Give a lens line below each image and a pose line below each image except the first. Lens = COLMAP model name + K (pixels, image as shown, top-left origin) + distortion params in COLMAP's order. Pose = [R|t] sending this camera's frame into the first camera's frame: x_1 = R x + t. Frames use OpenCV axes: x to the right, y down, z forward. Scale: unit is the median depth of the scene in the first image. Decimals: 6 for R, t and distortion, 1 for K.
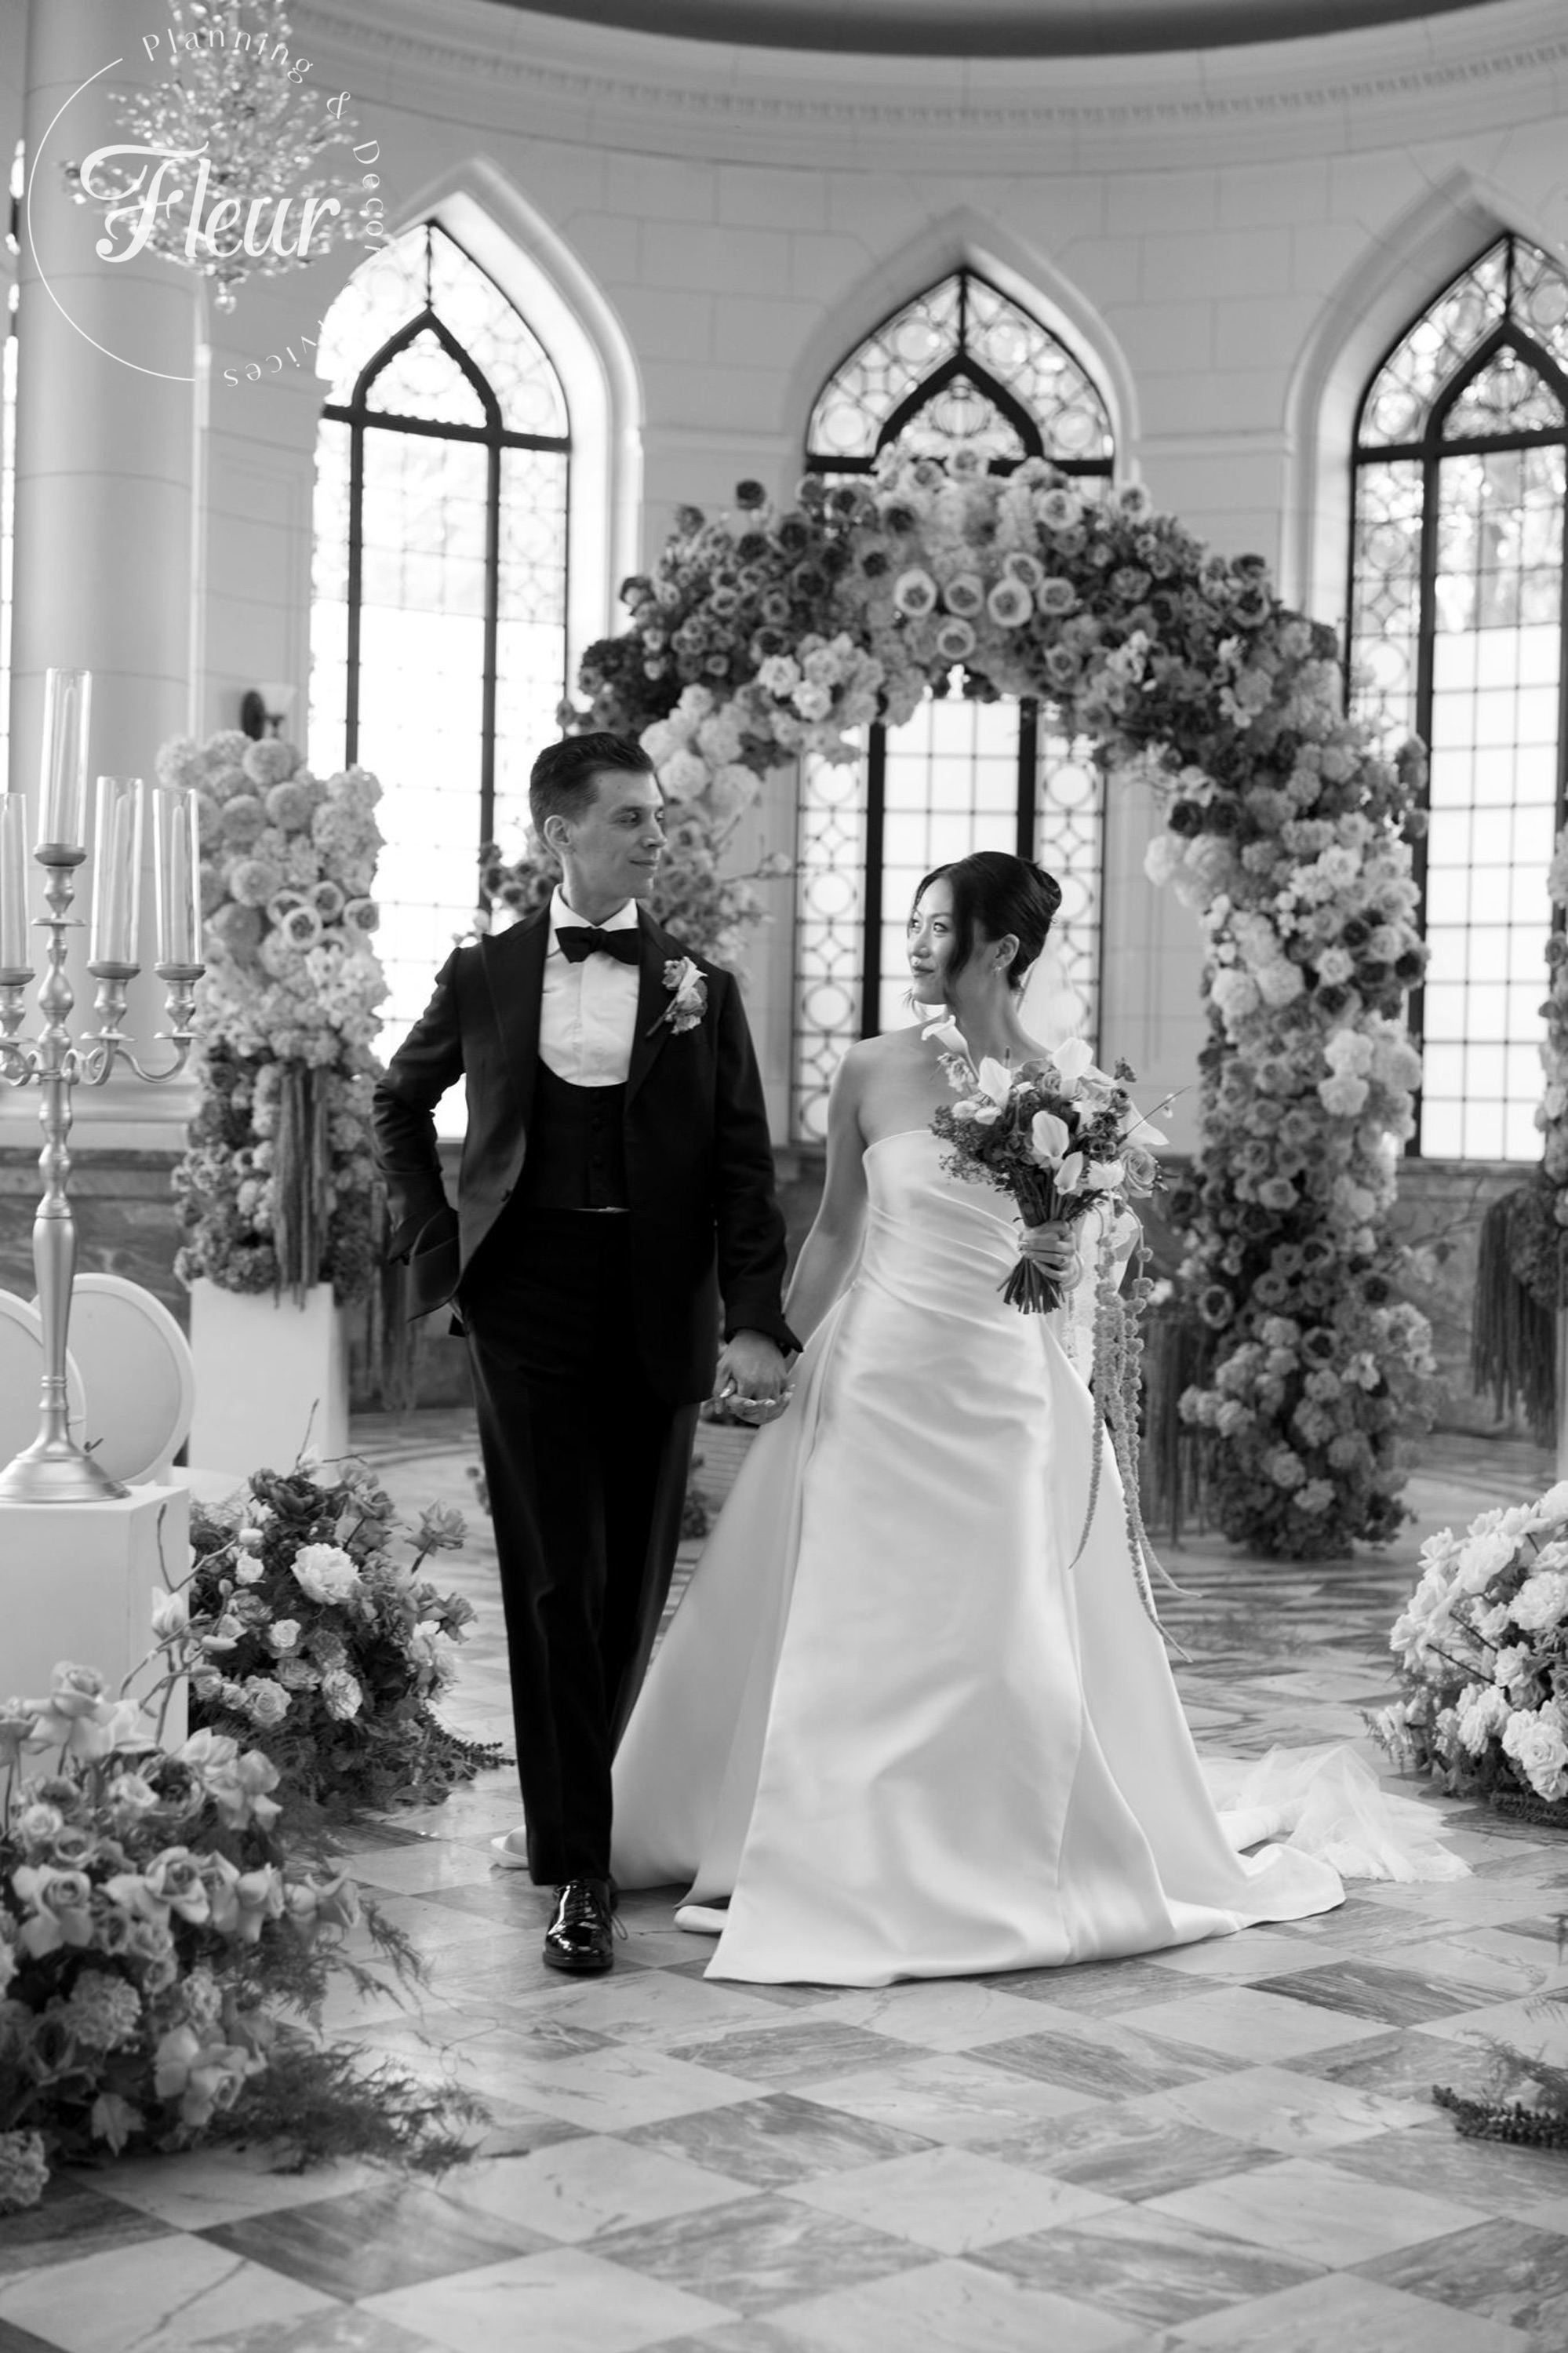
lens RADIAL K [[3556.3, 0, 785.2], [0, 3556.3, 1184.0], [0, 0, 1]] dist [0.025560, -0.059165]
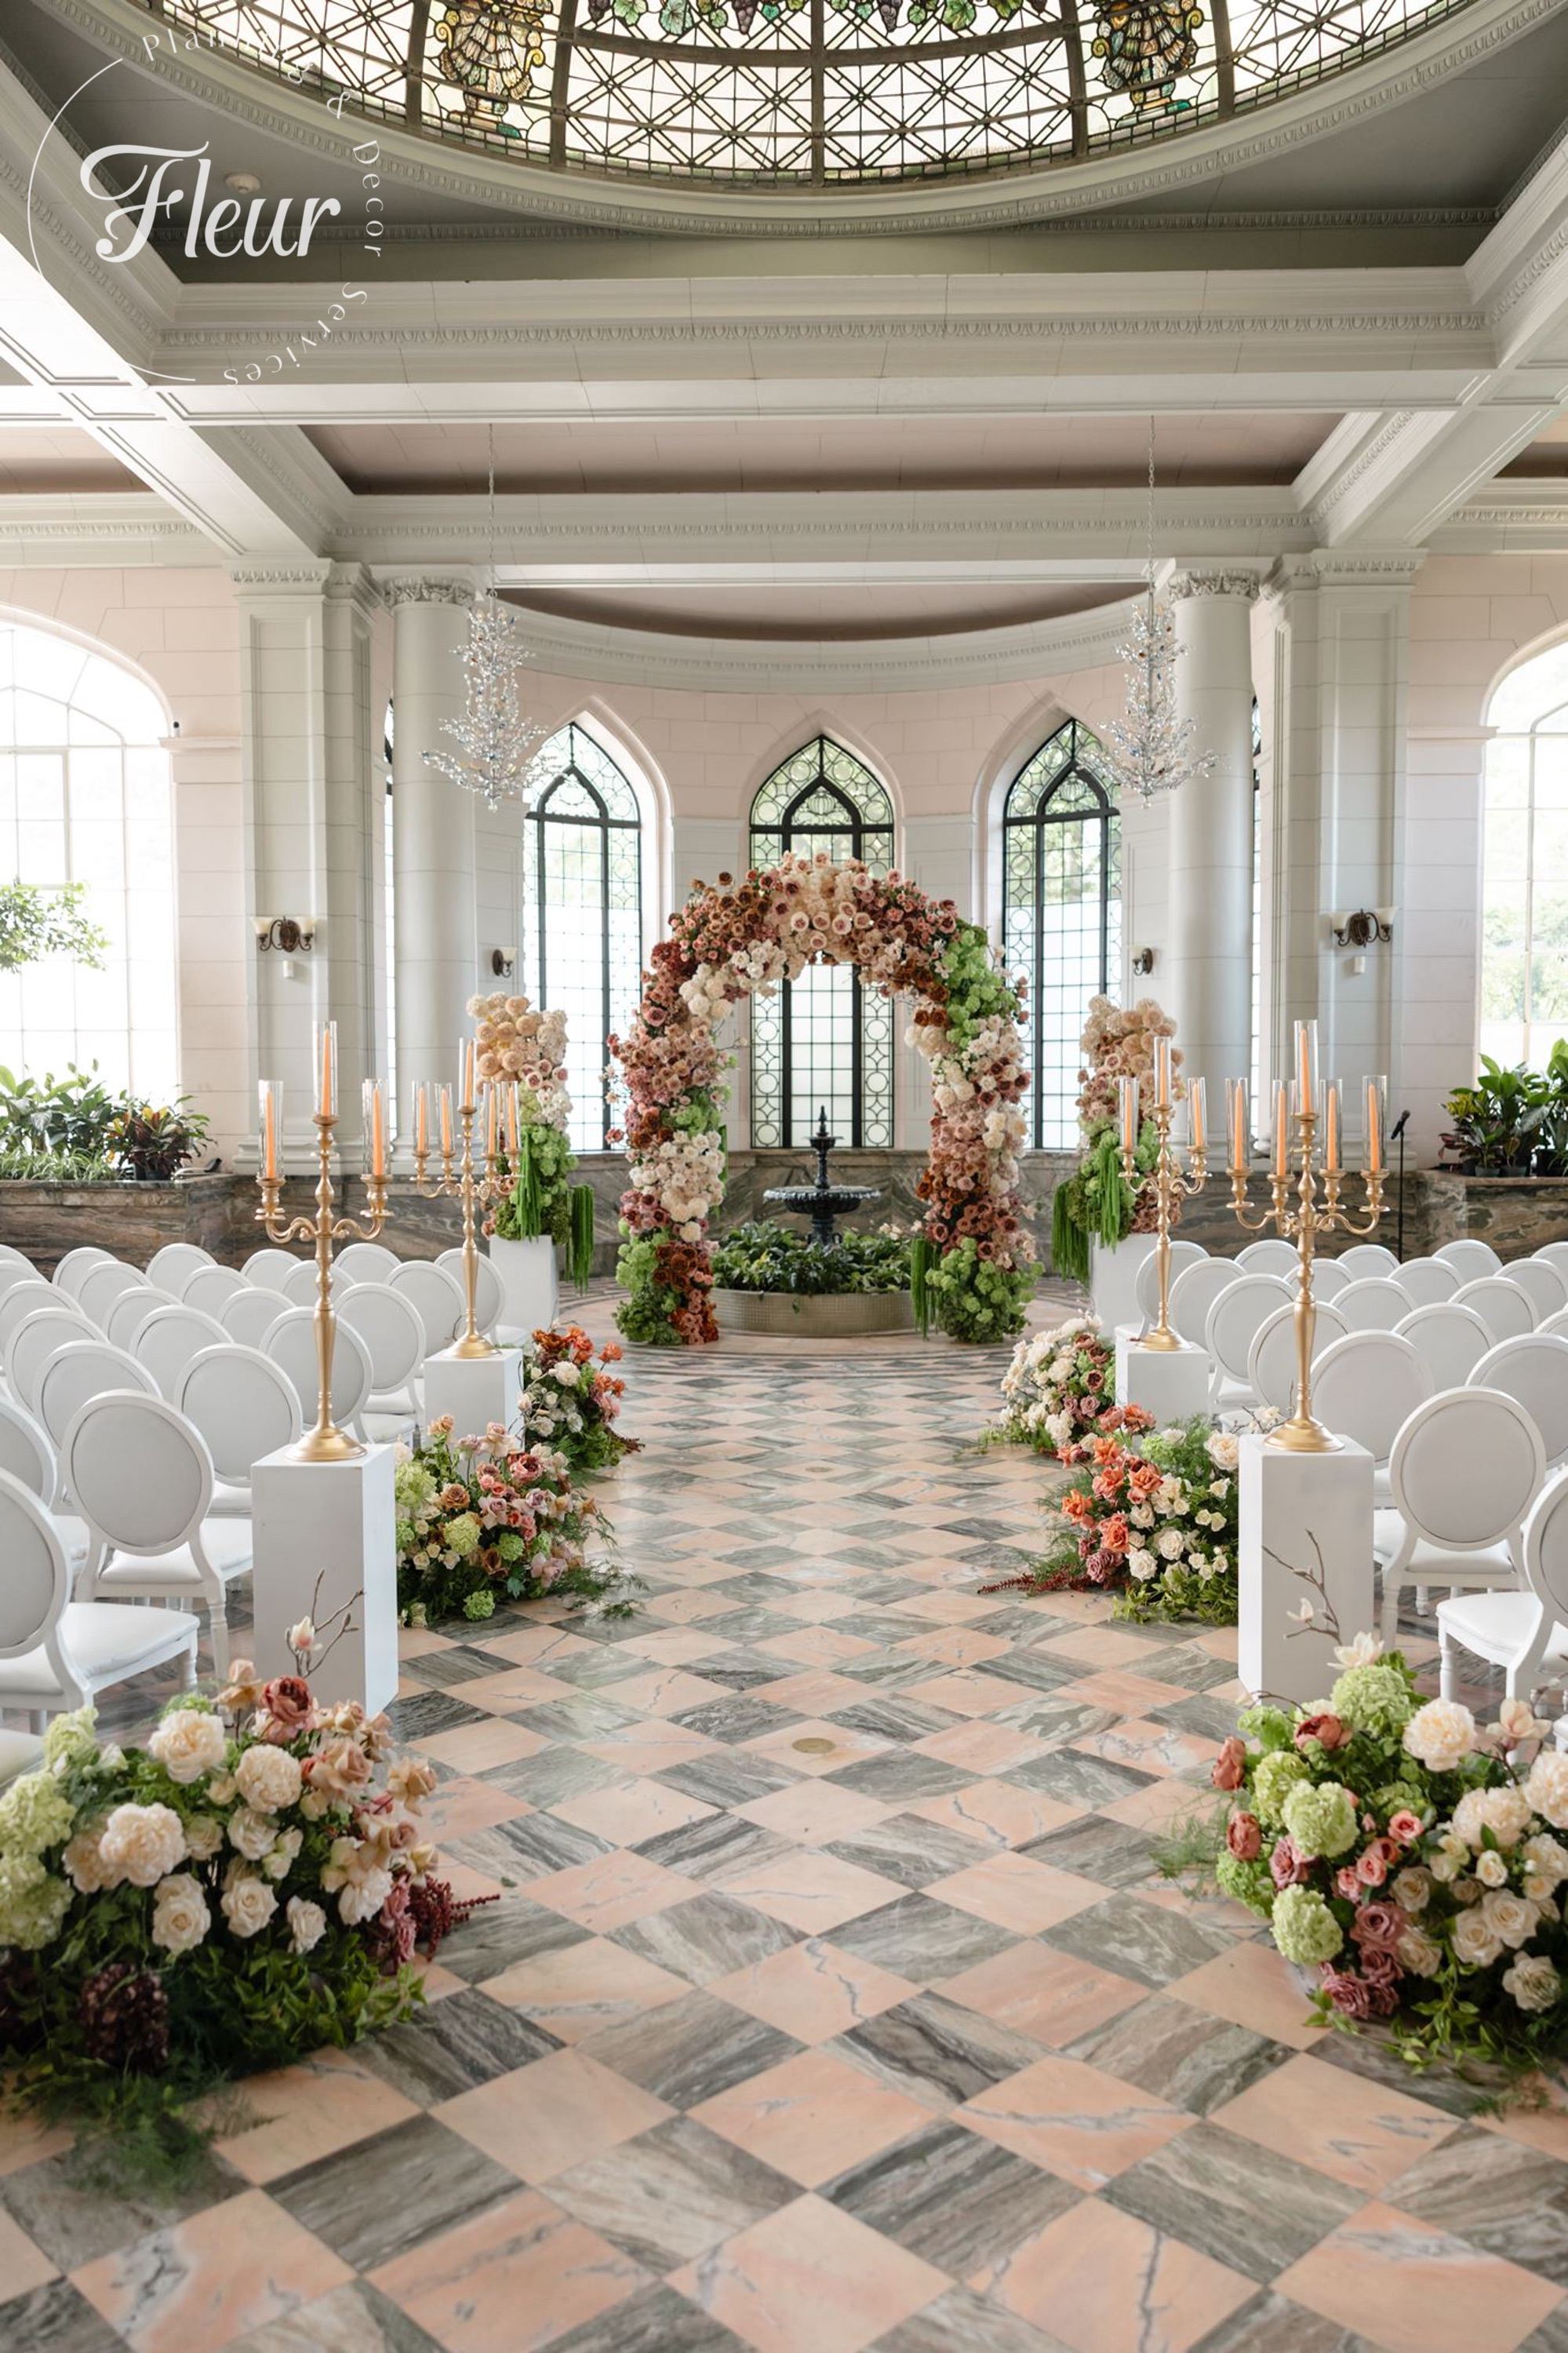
lens RADIAL K [[1849.2, 0, 778.0], [0, 1849.2, 1184.6], [0, 0, 1]] dist [0.006695, 0.003882]
pose [[0.999548, -0.026298, 0.014544, 0.001398], [0.025821, 0.999152, 0.032084, -0.037271], [-0.015375, -0.031694, 0.999379, -0.177384]]
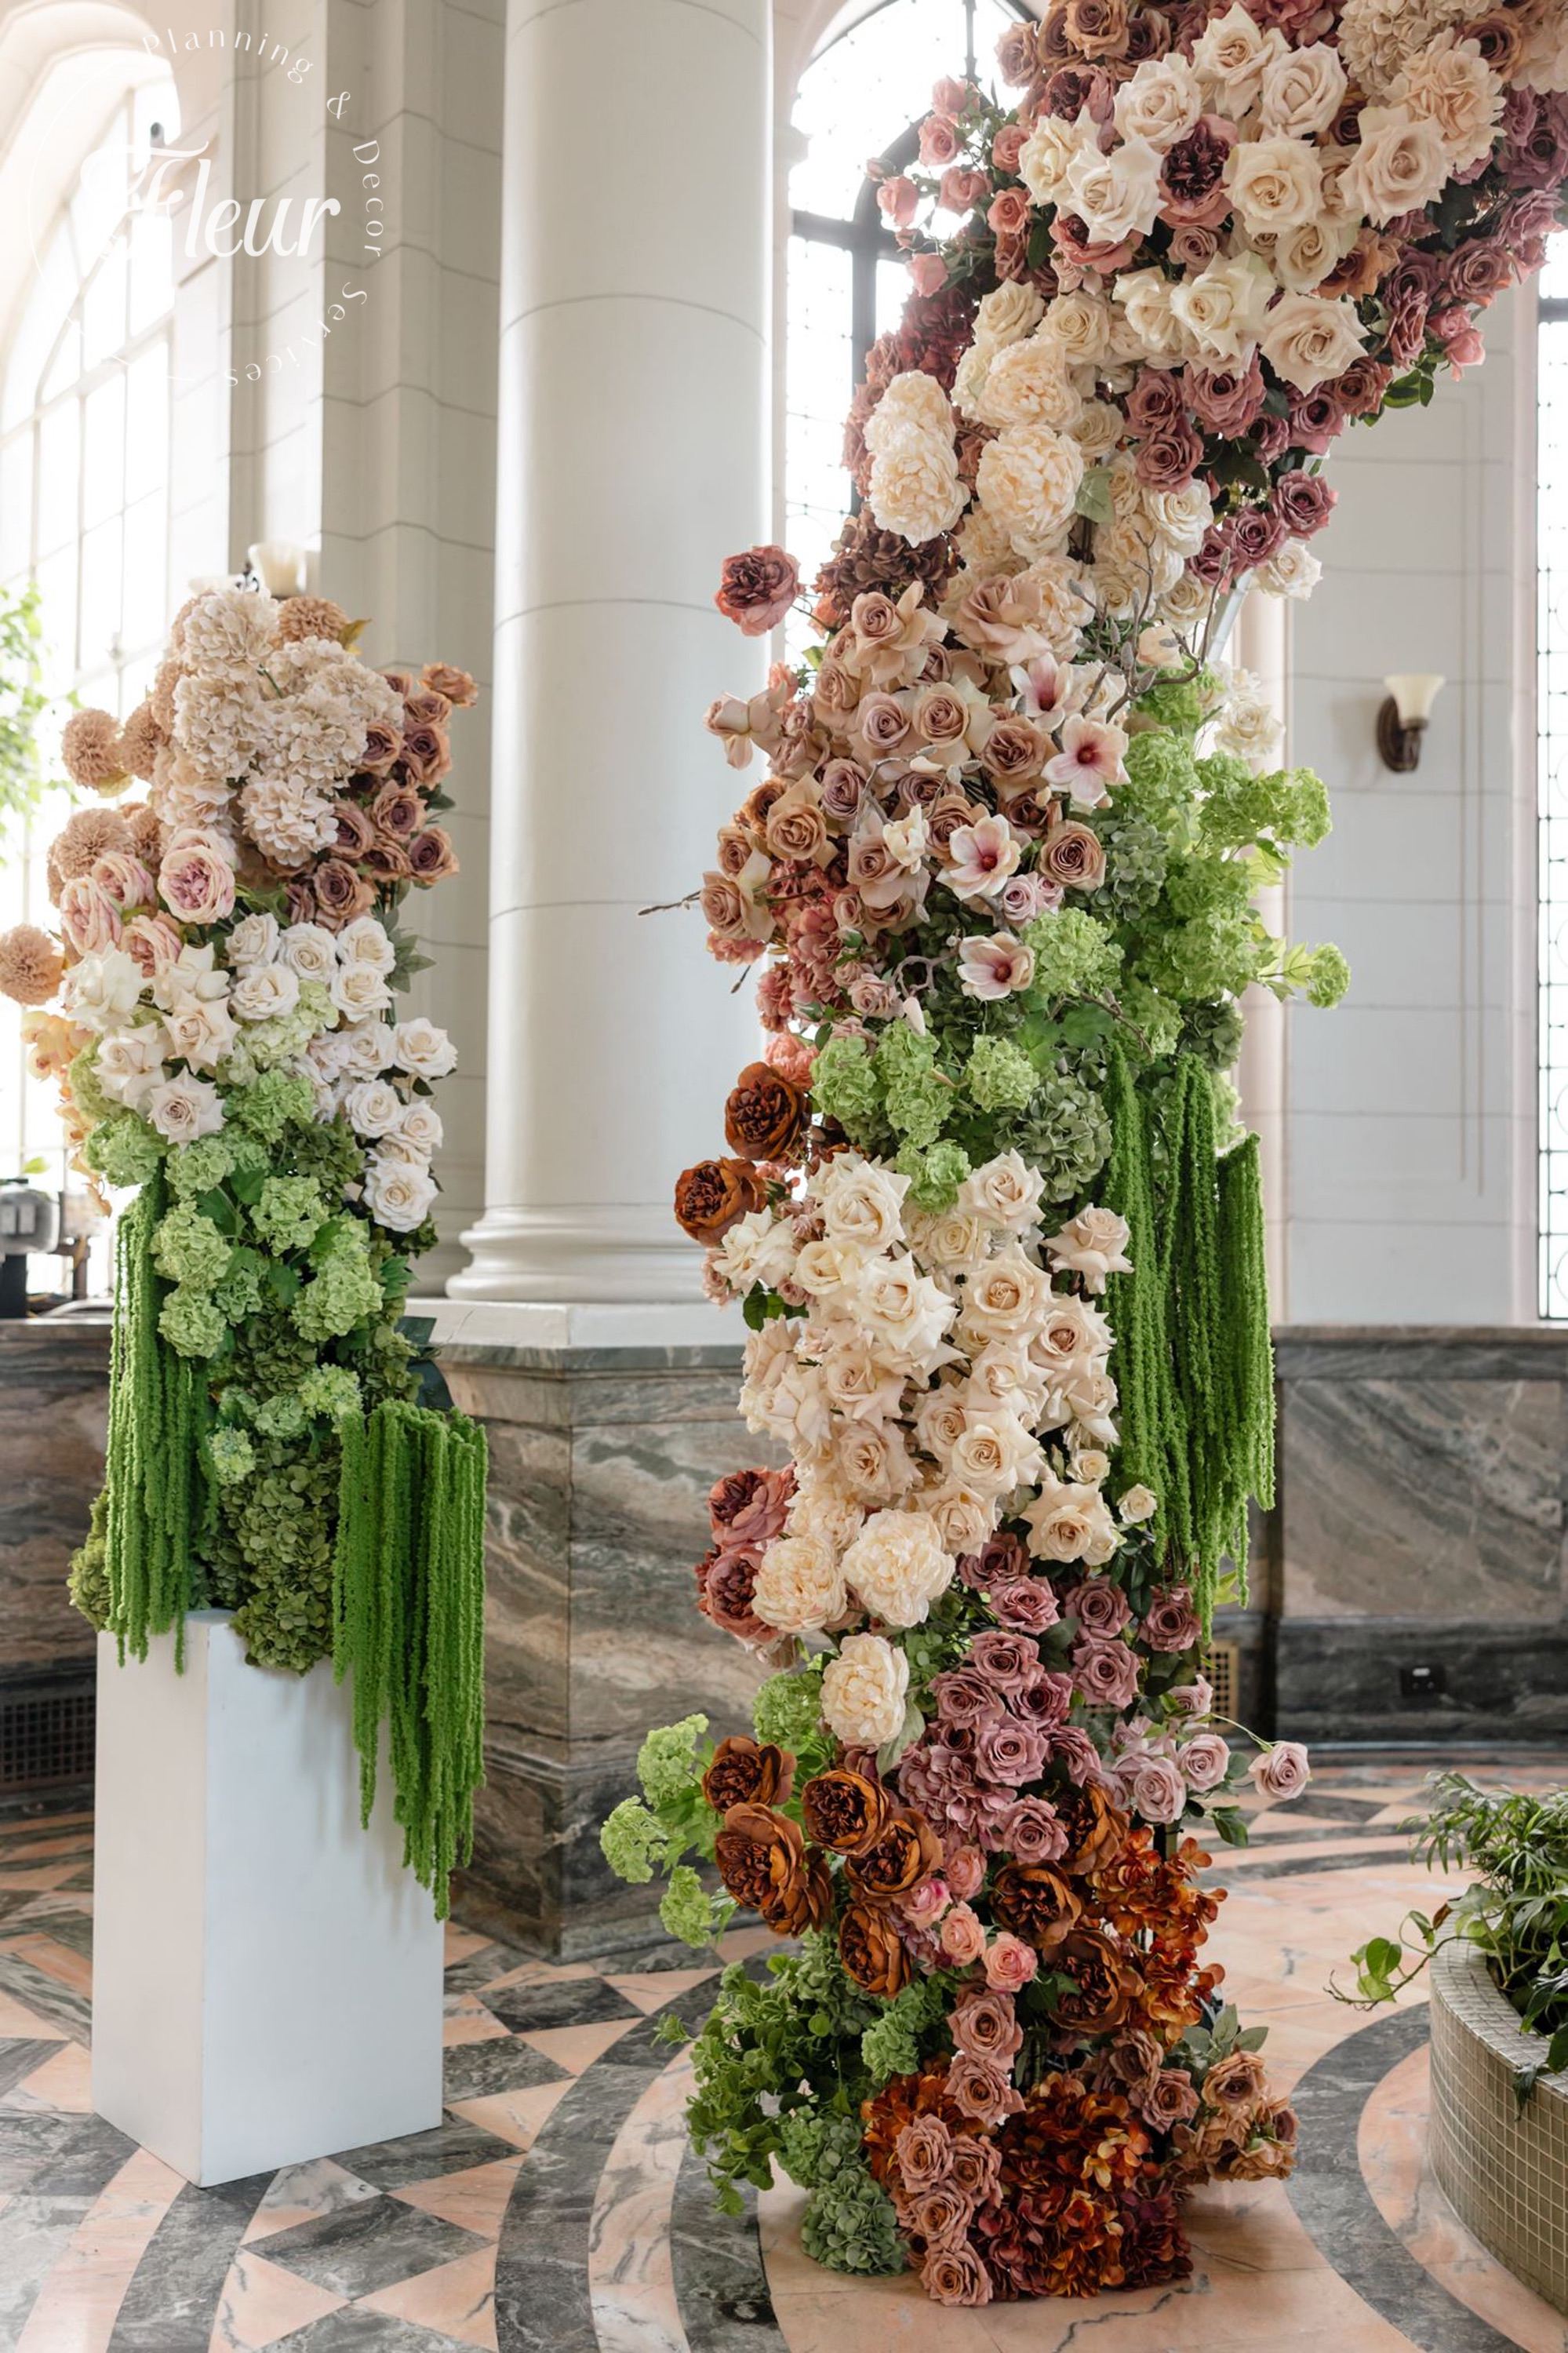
lens RADIAL K [[2391.3, 0, 786.4], [0, 2391.3, 1179.8], [0, 0, 1]] dist [0.012165, 0.000744]
pose [[0.650792, -0.039559, -0.758225, 0.175721], [-0.011986, 0.997982, -0.062355, -0.013687], [0.759162, 0.049669, 0.649004, 0.806759]]
